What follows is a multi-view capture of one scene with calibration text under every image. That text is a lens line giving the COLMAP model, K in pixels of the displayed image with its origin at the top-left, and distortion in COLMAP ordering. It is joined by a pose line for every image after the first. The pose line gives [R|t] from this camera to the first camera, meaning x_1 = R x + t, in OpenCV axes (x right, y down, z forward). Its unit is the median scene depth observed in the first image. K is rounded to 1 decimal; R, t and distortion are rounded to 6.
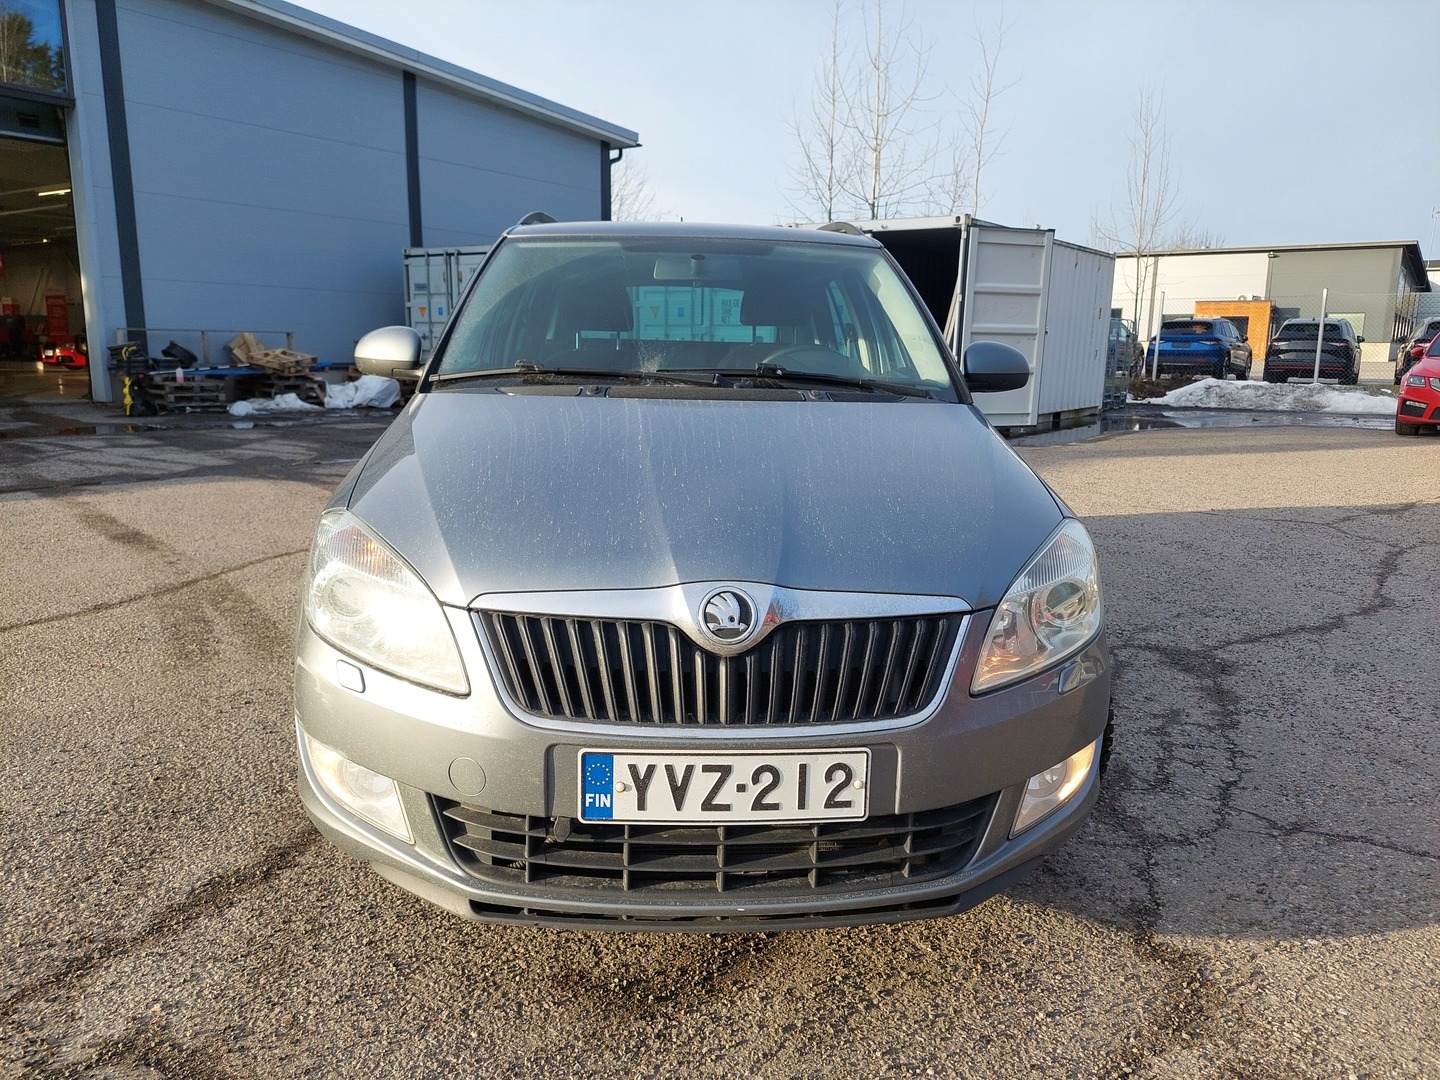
lens RADIAL K [[1048.1, 0, 720.0], [0, 1048.1, 540.0], [0, 0, 1]] dist [0.052438, -0.063651]
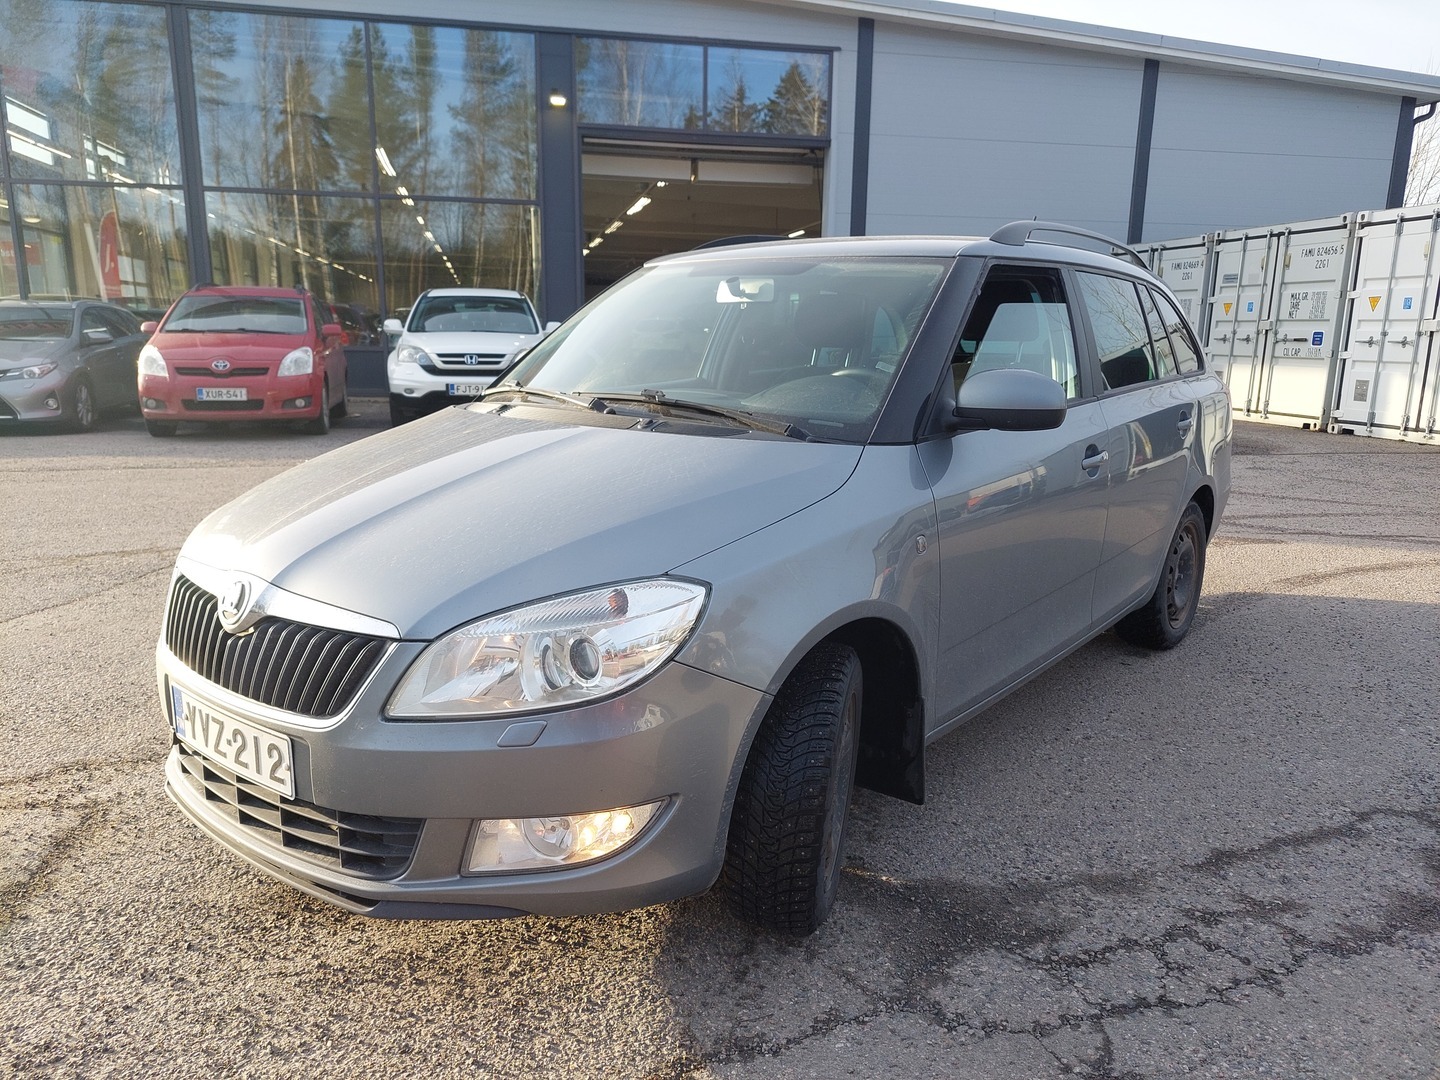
lens RADIAL K [[1048.1, 0, 720.0], [0, 1048.1, 540.0], [0, 0, 1]] dist [0.052438, -0.063651]
pose [[0.725035, 0.126992, -0.676903, 0.344471], [-0.123582, 0.990890, 0.053529, -0.037028], [0.677534, 0.044843, 0.734123, 0.132409]]
